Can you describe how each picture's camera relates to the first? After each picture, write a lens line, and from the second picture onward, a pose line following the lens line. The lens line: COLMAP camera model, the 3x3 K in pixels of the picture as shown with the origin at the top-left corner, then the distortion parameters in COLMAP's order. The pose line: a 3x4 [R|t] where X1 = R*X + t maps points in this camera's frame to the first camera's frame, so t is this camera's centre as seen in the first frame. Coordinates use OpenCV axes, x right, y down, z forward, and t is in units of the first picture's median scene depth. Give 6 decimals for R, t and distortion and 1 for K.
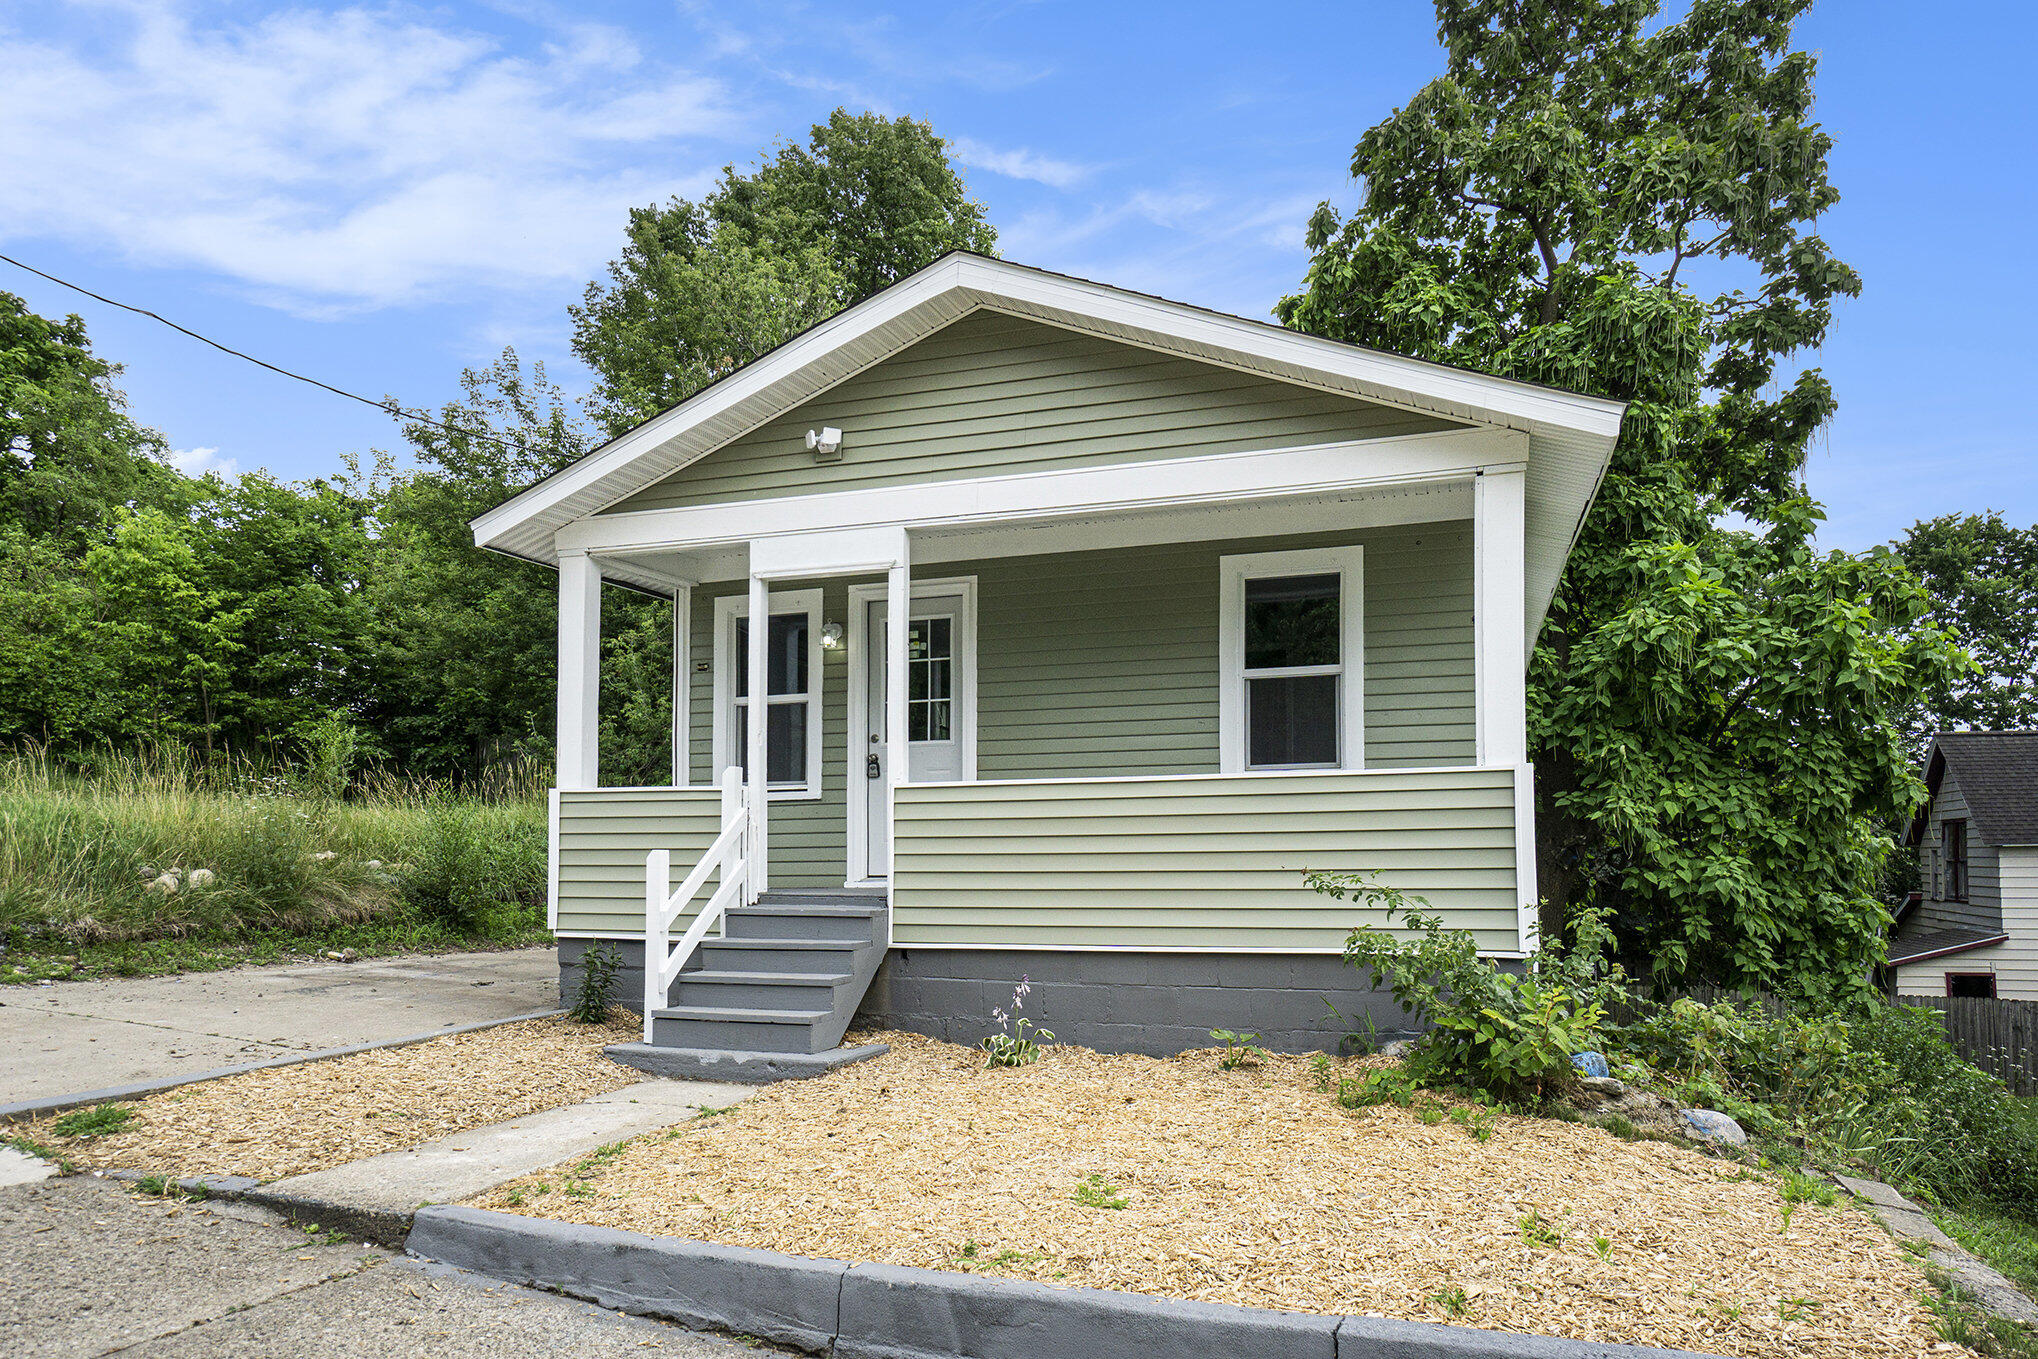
lens RADIAL K [[1332.0, 0, 1019.0], [0, 1332.0, 679.5], [0, 0, 1]] dist [-0.037324, 0.001463]
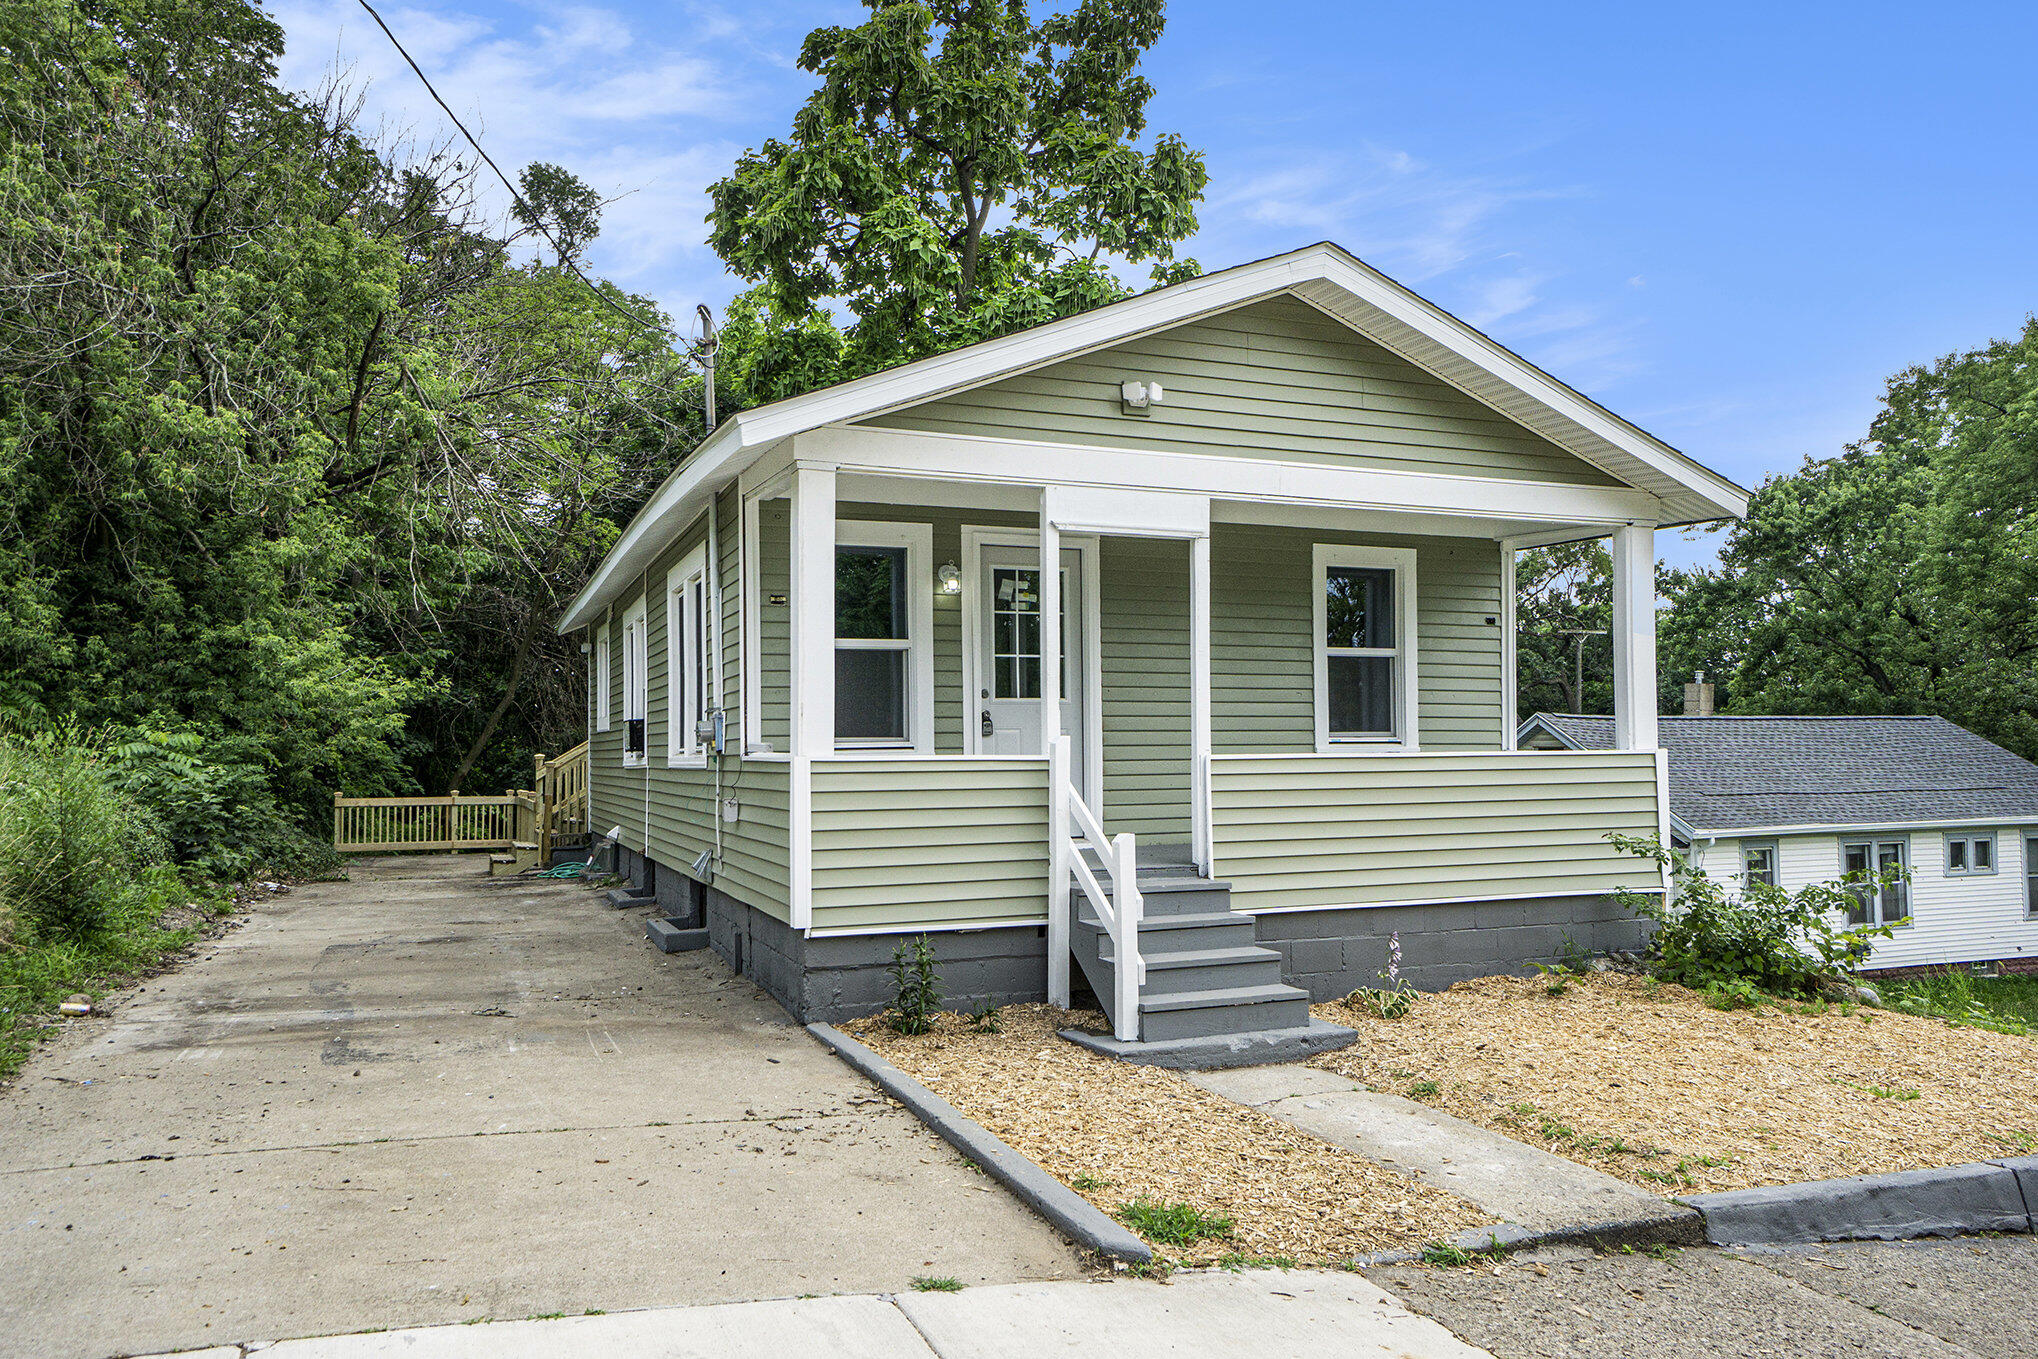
lens RADIAL K [[1415.7, 0, 1019.0], [0, 1415.7, 679.5], [0, 0, 1]] dist [0.009093, 0.007043]
pose [[0.762755, 0.031426, 0.645924, -0.840792], [-0.080873, 0.995613, 0.047063, -0.016399], [-0.641611, -0.088135, 0.761950, 0.262140]]
